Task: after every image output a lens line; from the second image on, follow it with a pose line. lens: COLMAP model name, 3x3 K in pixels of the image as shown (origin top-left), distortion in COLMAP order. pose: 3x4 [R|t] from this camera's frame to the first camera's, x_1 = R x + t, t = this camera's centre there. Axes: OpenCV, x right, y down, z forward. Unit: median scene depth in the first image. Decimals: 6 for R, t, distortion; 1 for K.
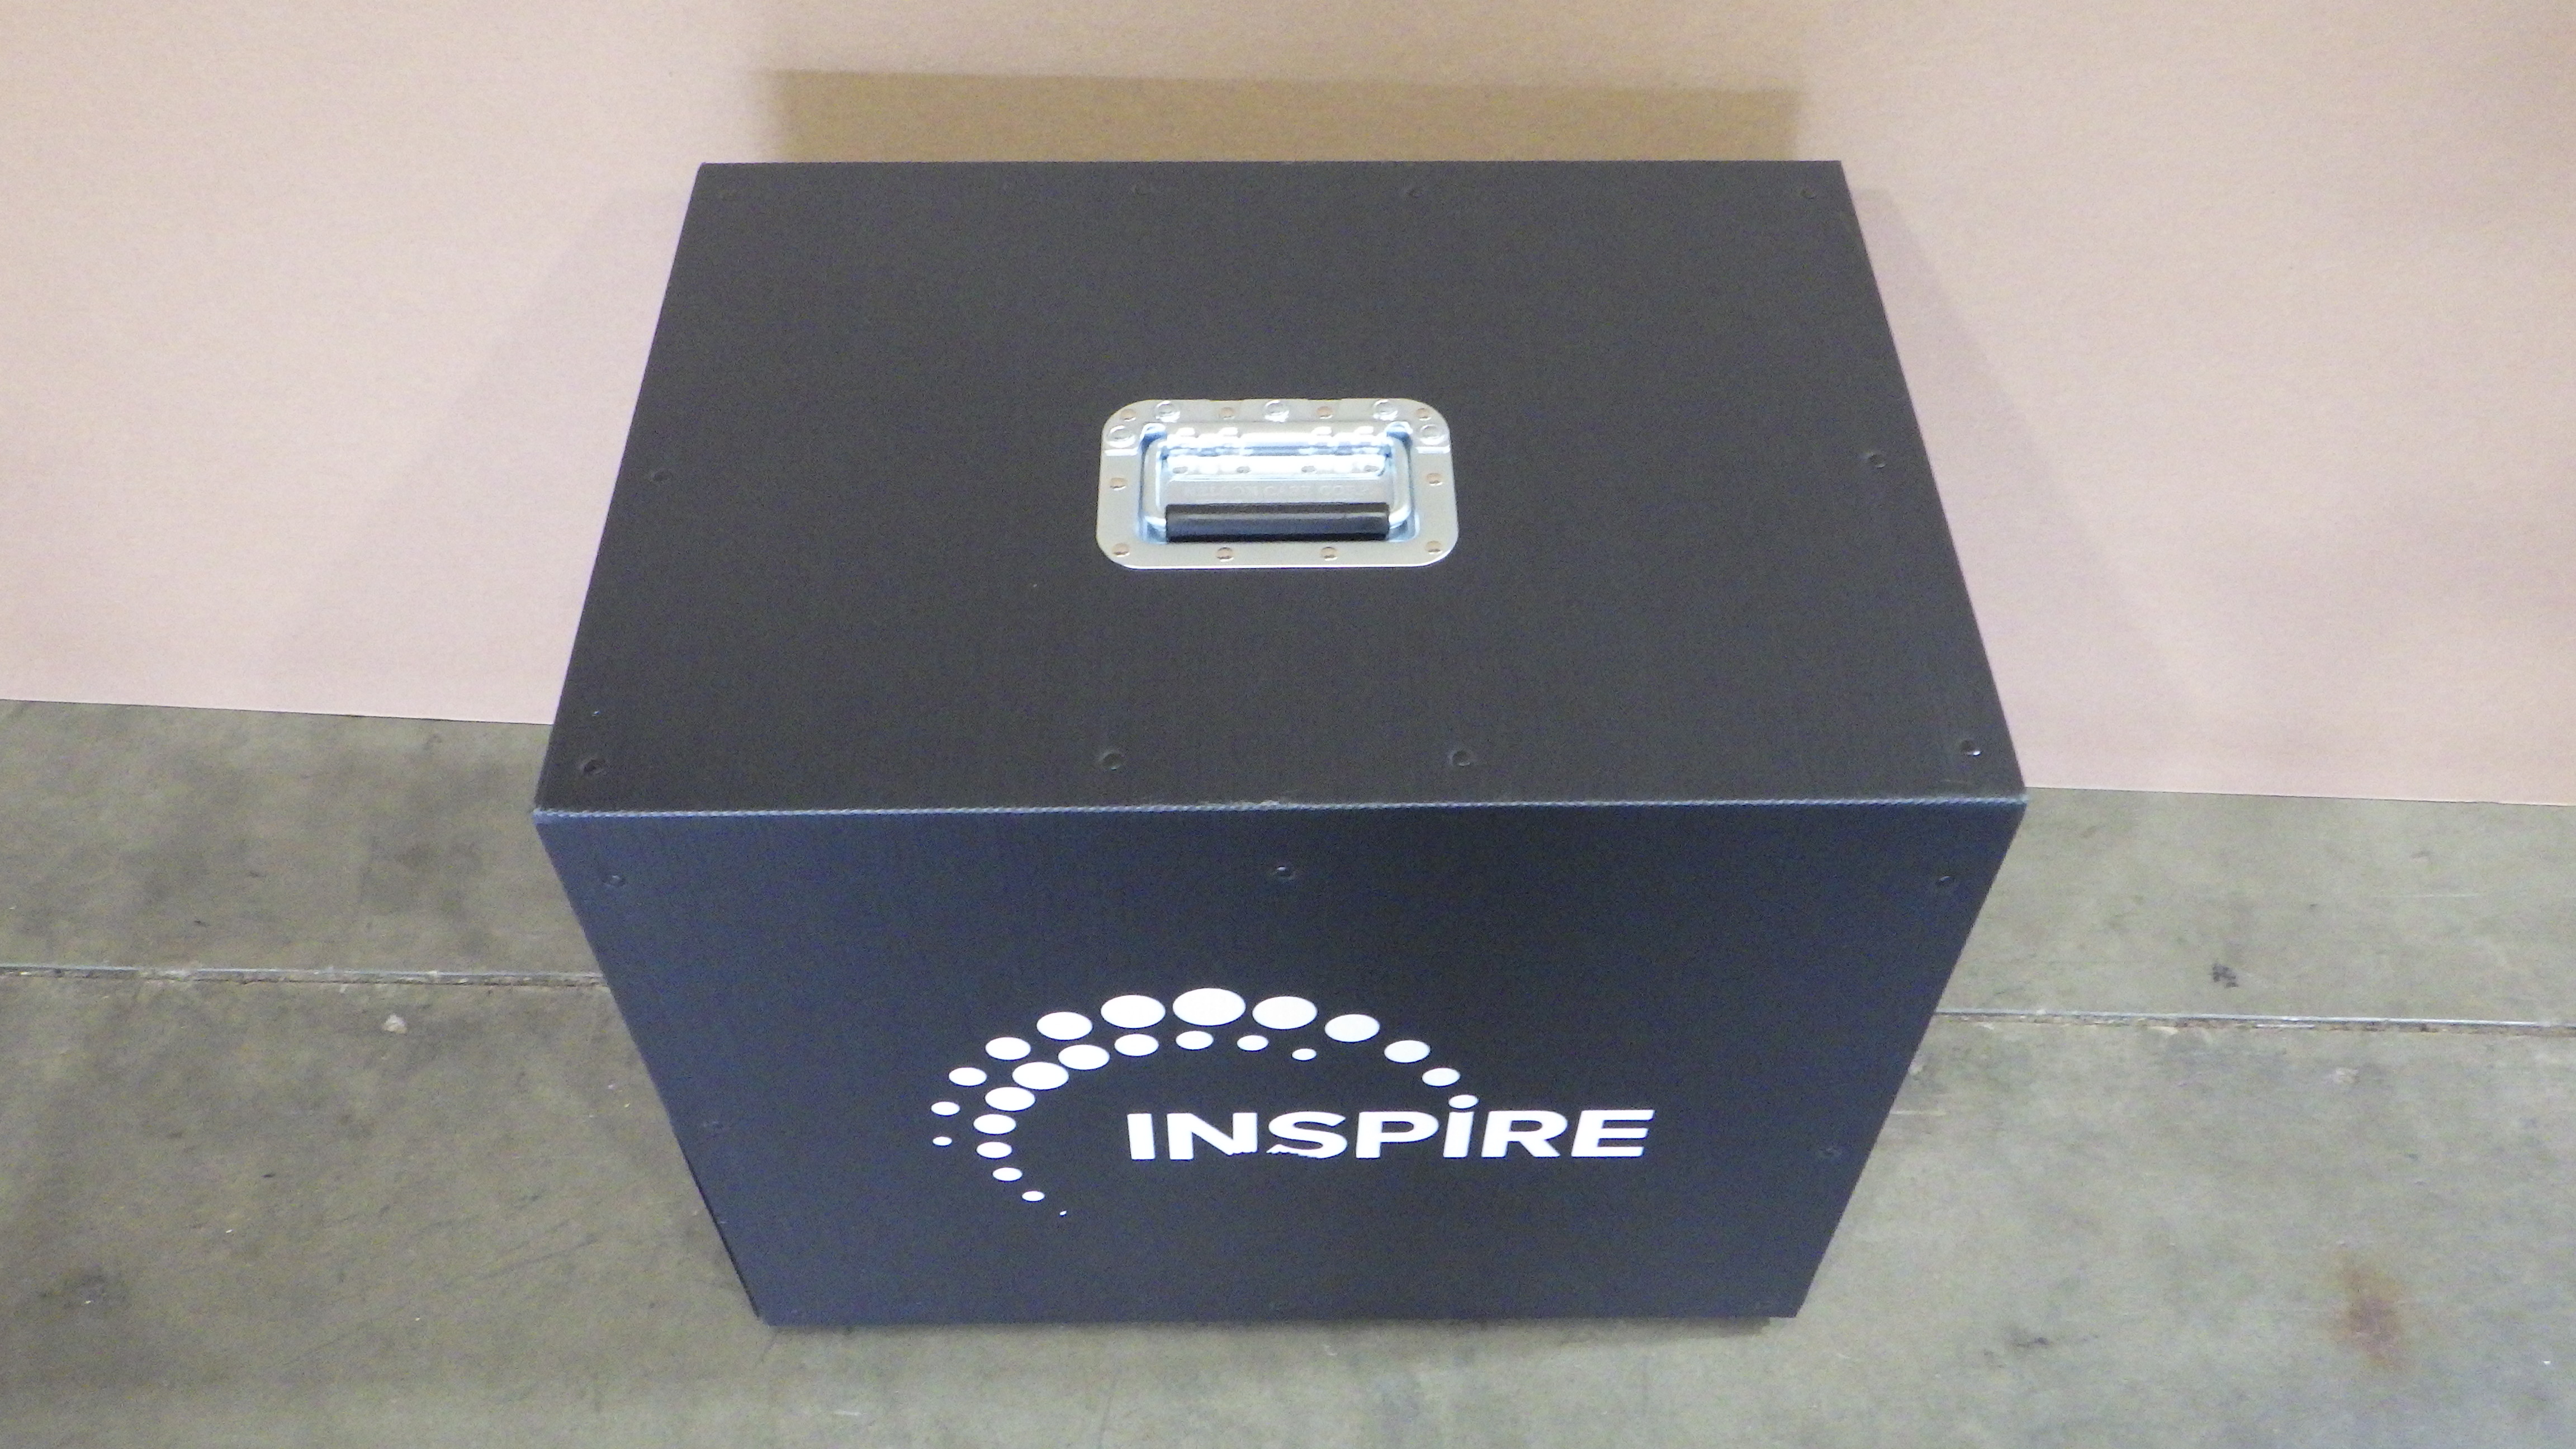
lens RADIAL K [[2142.6, 0, 1283.3], [0, 2142.6, 710.0], [0, 0, 1]] dist [0.003596, 0.001559]
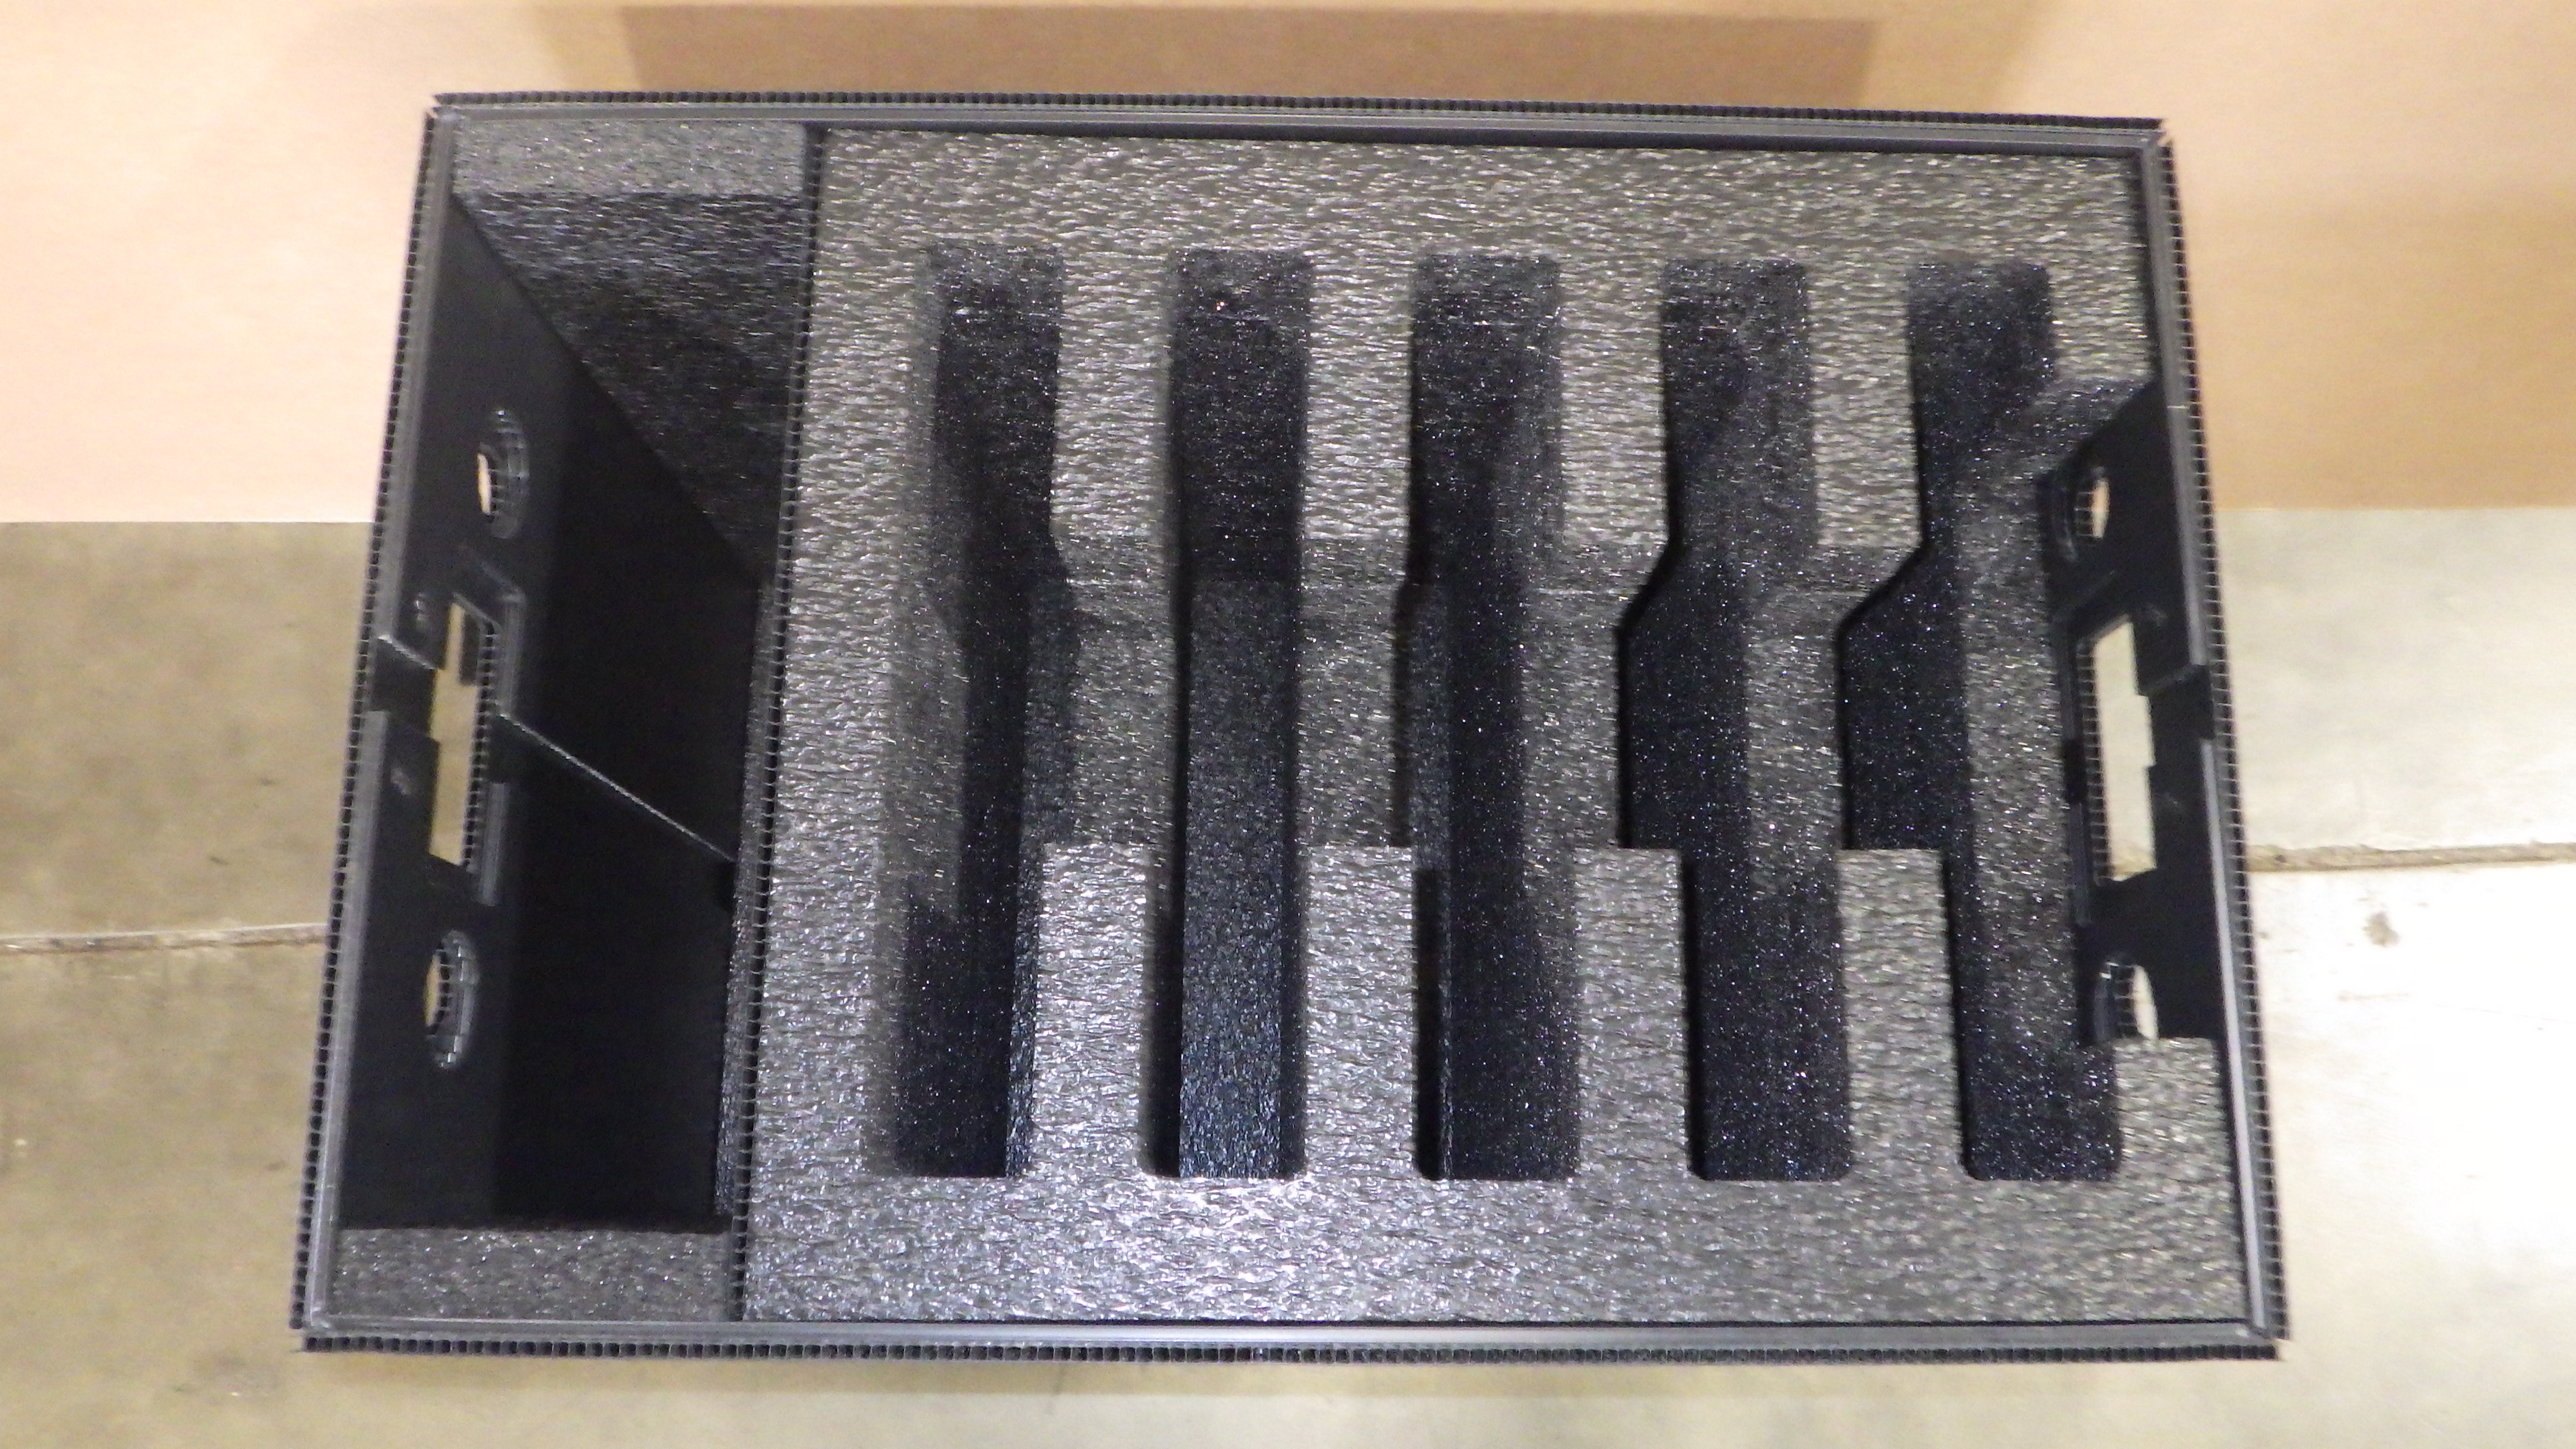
lens RADIAL K [[2142.6, 0, 1282.8], [0, 2142.6, 706.4], [0, 0, 1]] dist [0.003596, 0.001559]
pose [[0.998079, -0.056835, 0.024666, -0.144209], [0.039178, 0.887376, 0.459378, -0.315522], [-0.047997, -0.457529, 0.887898, 0.337868]]
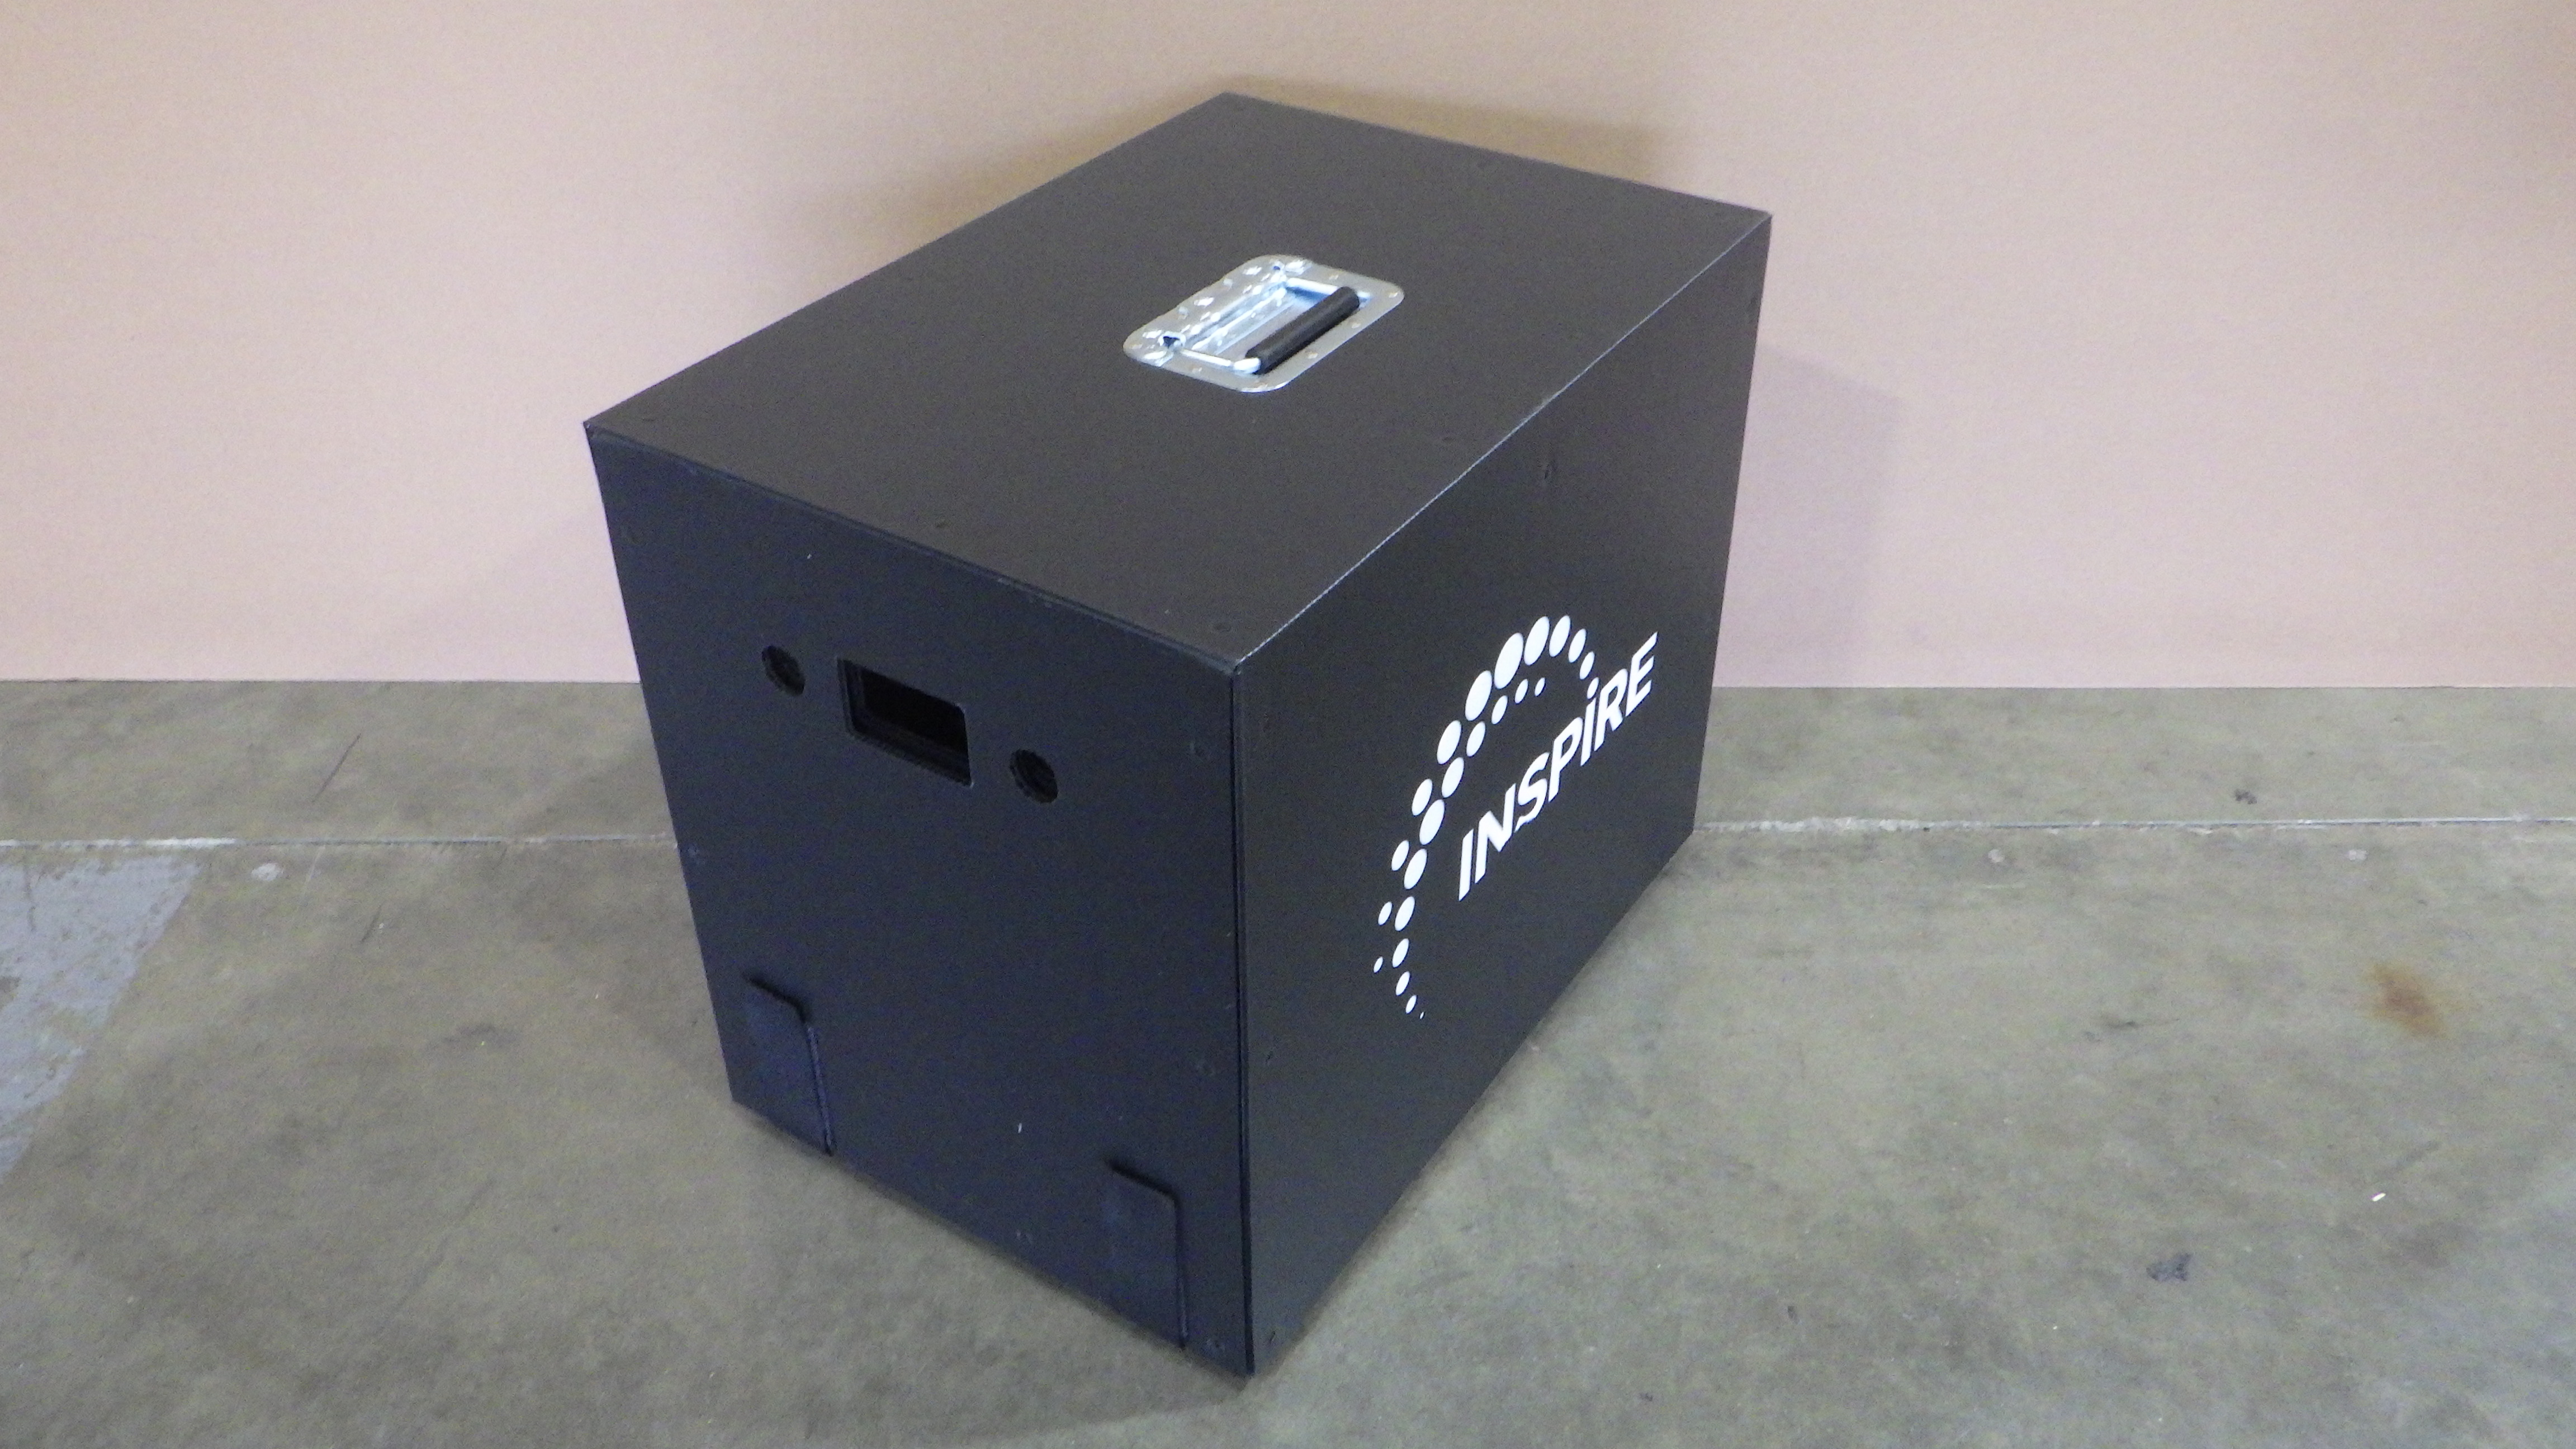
lens RADIAL K [[2142.6, 0, 1282.8], [0, 2142.6, 717.6], [0, 0, 1]] dist [0.003596, 0.001559]
pose [[0.999549, -0.029329, 0.006510, -0.111602], [0.030014, 0.965412, -0.258995, 0.399438], [0.001311, 0.259074, 0.965857, -0.179418]]
